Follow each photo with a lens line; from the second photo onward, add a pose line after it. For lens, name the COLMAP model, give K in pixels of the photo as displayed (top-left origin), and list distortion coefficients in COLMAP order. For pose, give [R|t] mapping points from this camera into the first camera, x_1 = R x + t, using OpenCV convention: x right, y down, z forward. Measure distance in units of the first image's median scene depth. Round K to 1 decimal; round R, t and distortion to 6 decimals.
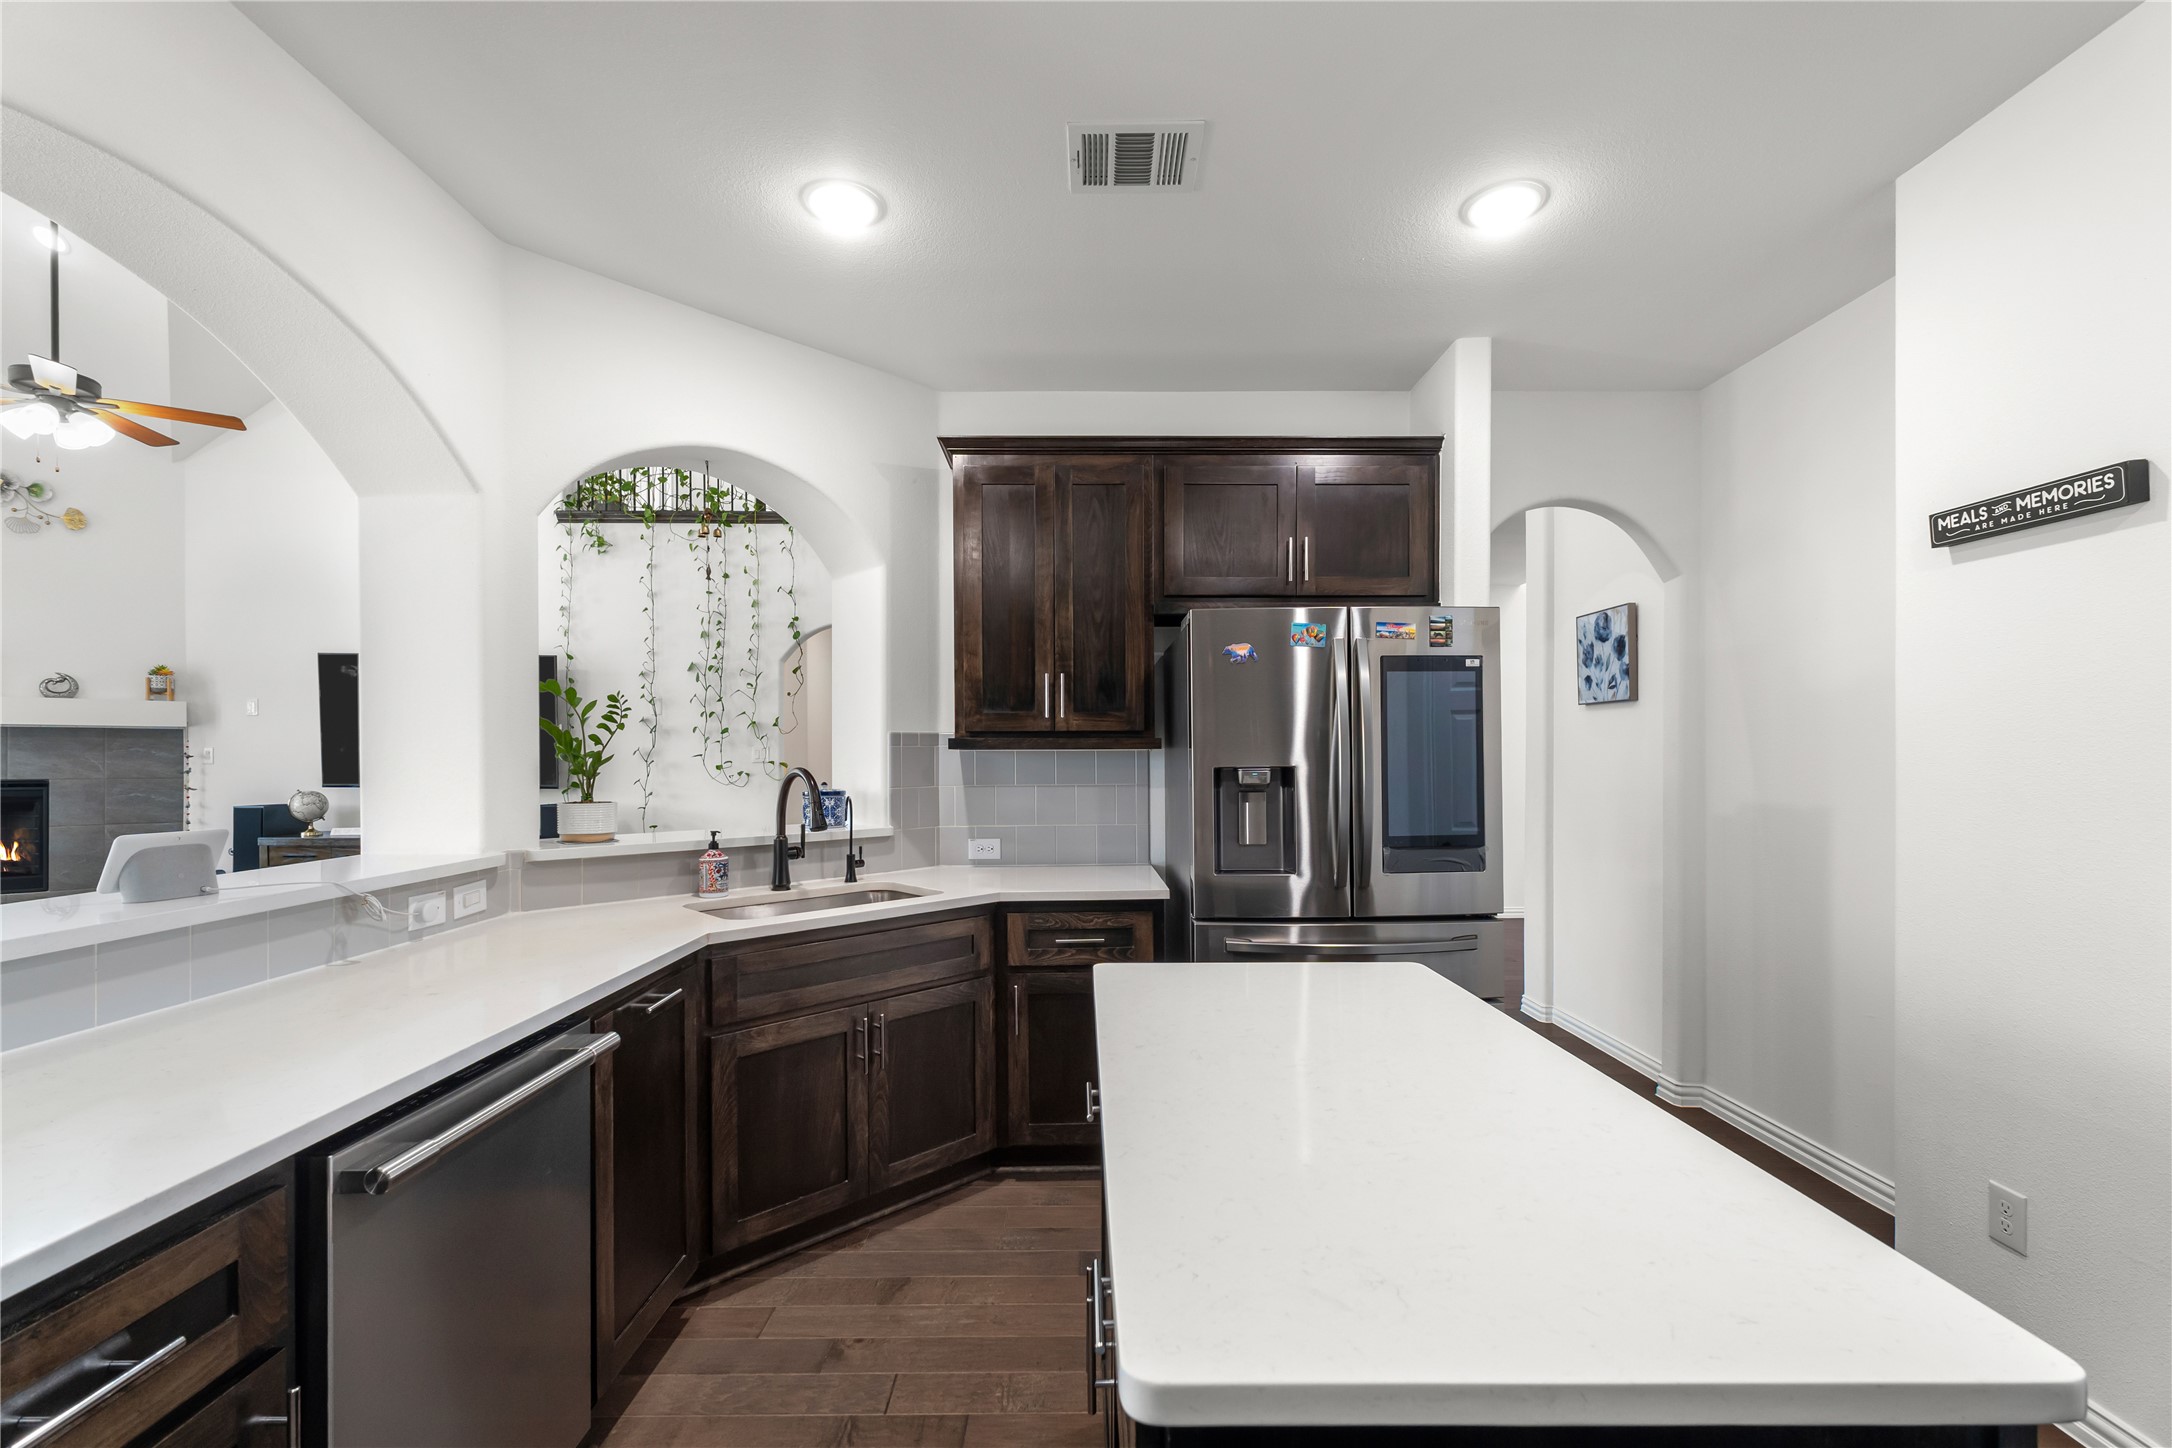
lens RADIAL K [[934.7, 0, 1077.4], [0, 934.7, 755.5], [0, 0, 1]] dist [0.003522, 0.000320]
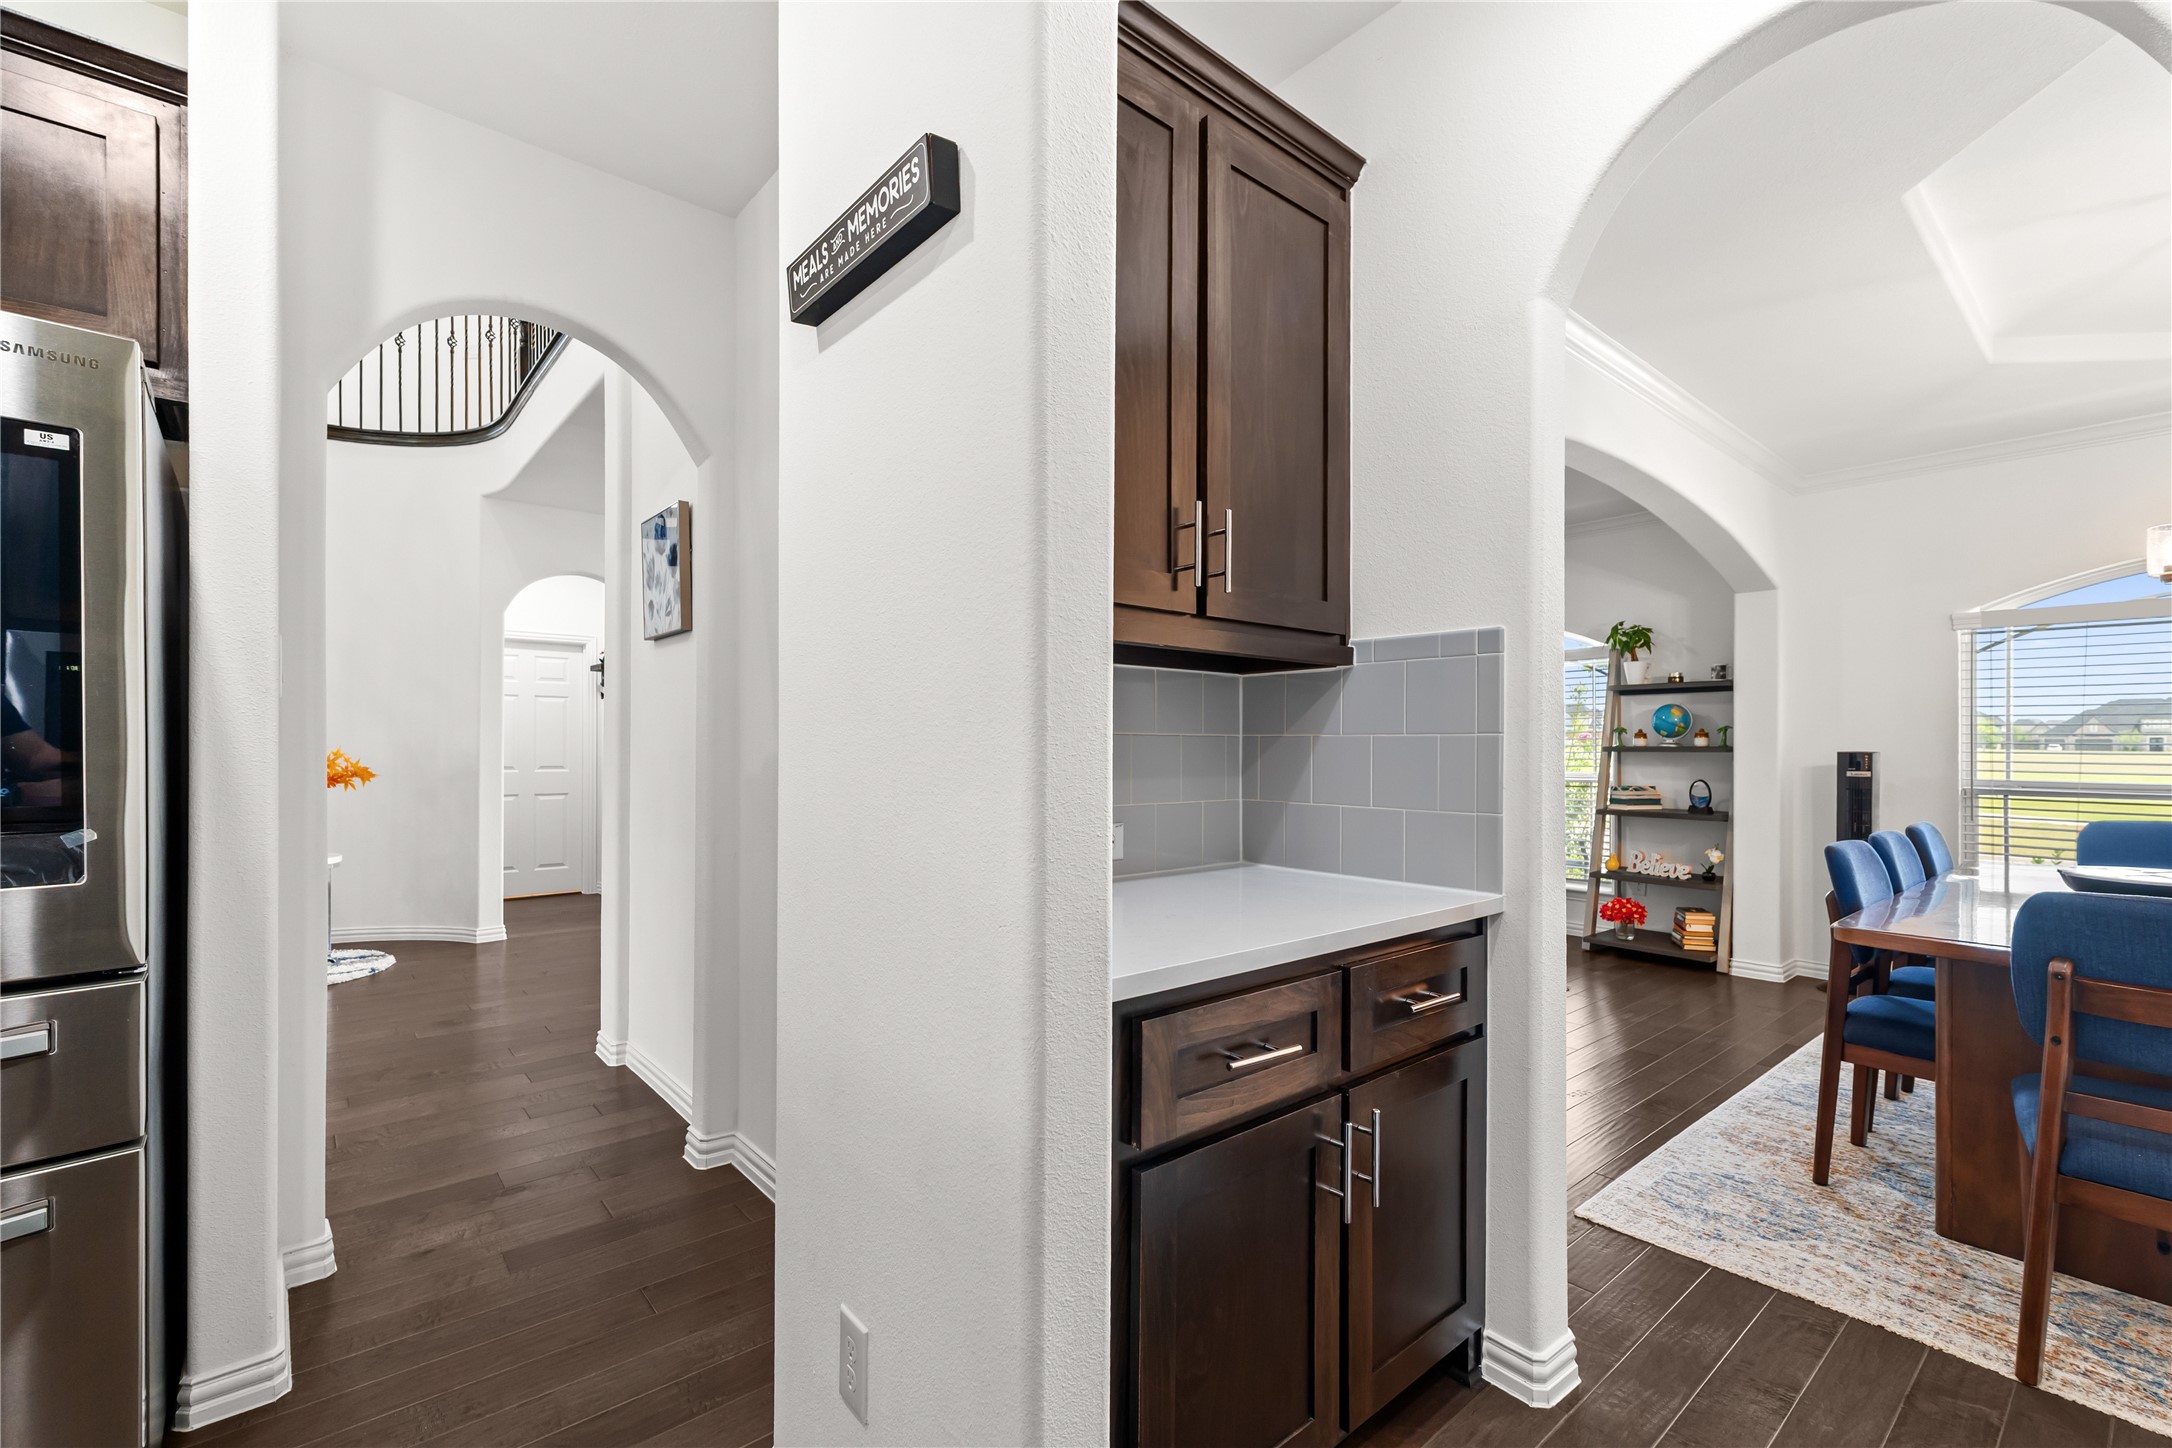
lens RADIAL K [[934.7, 0, 1094.6], [0, 934.7, 741.4], [0, 0, 1]] dist [0.003522, 0.000320]
pose [[0.763363, 0.007103, 0.645931, 0.474136], [0.000058, 0.999939, -0.011064, 0.052067], [-0.645970, 0.008483, 0.763316, 0.274694]]
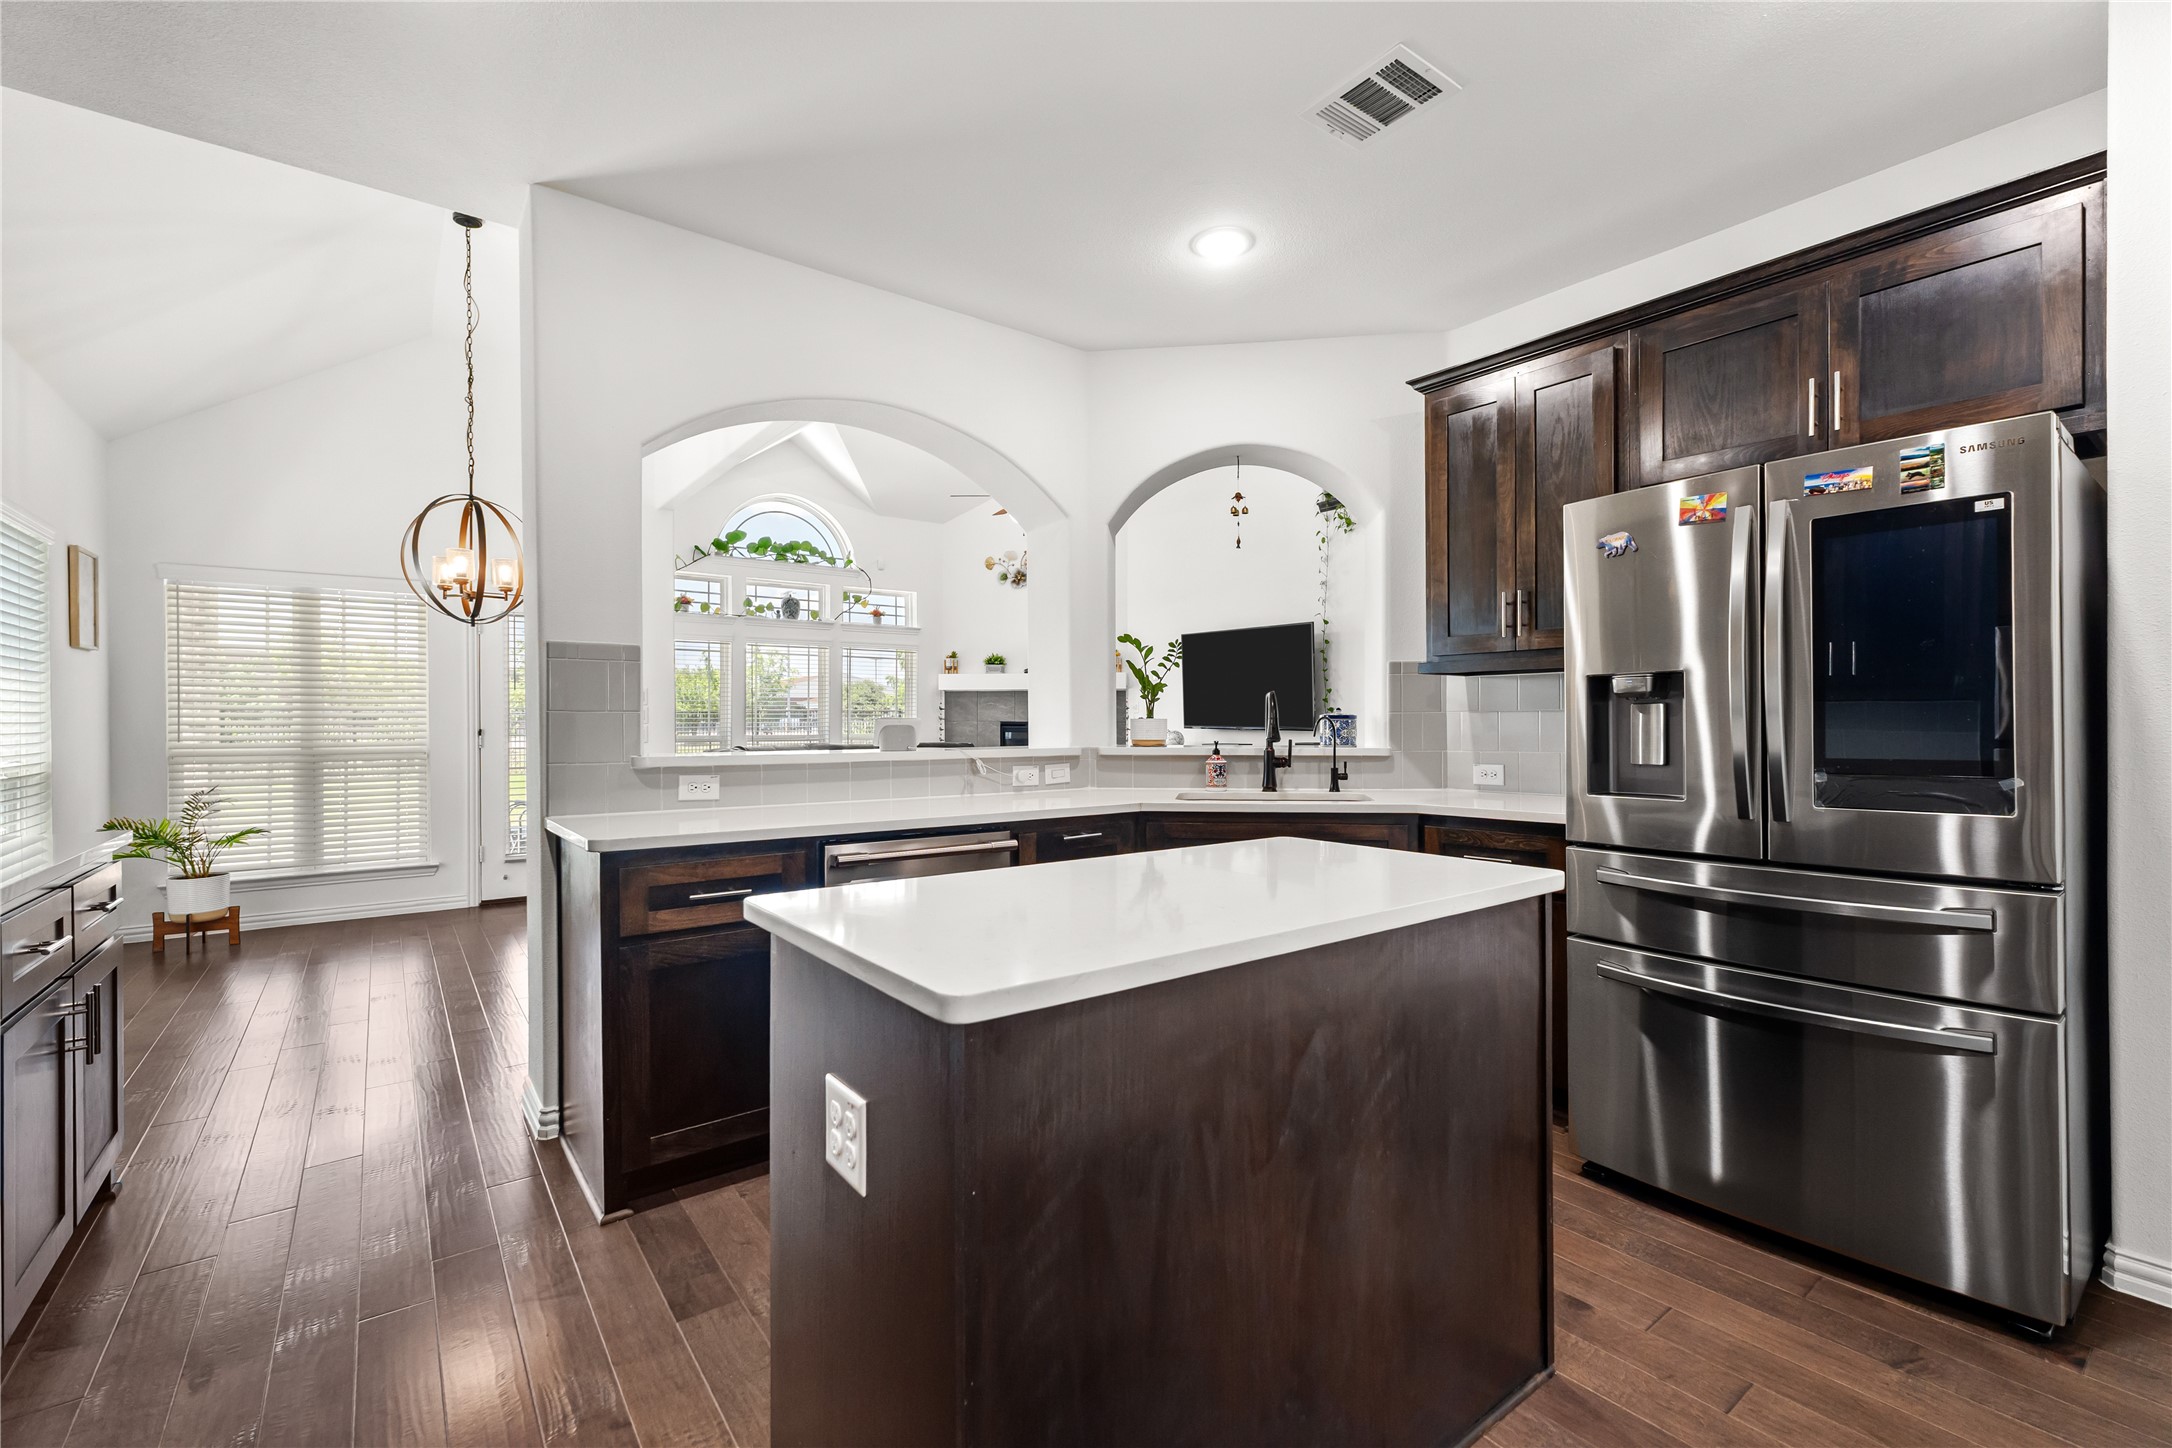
lens RADIAL K [[934.7, 0, 1078.1], [0, 934.7, 726.0], [0, 0, 1]] dist [0.003522, 0.000320]
pose [[0.596125, 0.004125, -0.802881, 0.523377], [-0.001439, 0.999991, 0.004069, 0.052786], [0.802890, -0.001270, 0.596126, 0.062956]]
